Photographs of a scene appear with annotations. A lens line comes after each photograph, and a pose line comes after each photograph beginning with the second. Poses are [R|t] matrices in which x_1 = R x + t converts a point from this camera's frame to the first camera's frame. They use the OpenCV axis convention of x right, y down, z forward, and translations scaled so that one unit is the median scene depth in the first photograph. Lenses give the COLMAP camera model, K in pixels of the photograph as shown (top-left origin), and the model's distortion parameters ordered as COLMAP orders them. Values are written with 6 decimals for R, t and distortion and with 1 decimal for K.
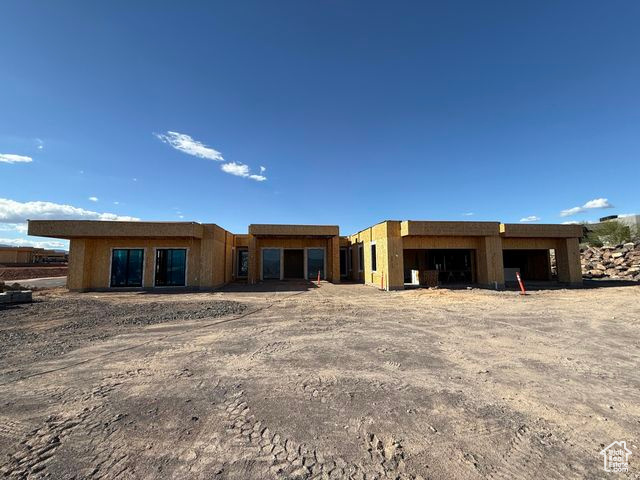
lens RADIAL K [[254.3, 0, 318.9], [0, 254.3, 240.5], [0, 0, 1]] dist [-0.000420, -0.000212]
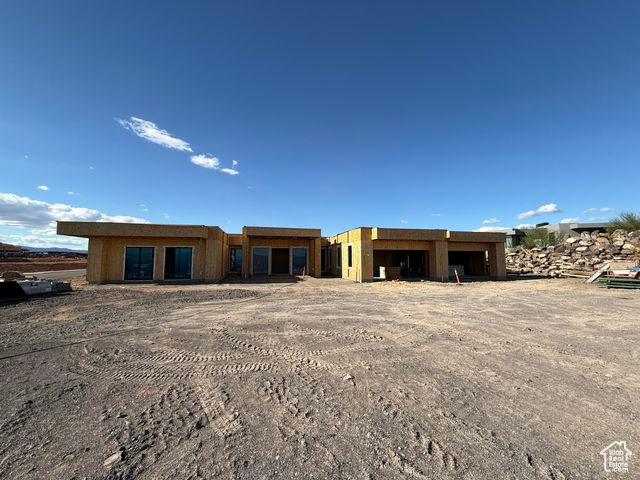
lens RADIAL K [[254.3, 0, 318.9], [0, 254.3, 240.5], [0, 0, 1]] dist [-0.000420, -0.000212]
pose [[0.994853, 0.015247, 0.100176, -0.060636], [-0.016233, 0.999827, 0.009034, -0.018584], [-0.100021, -0.010614, 0.994929, -0.217140]]
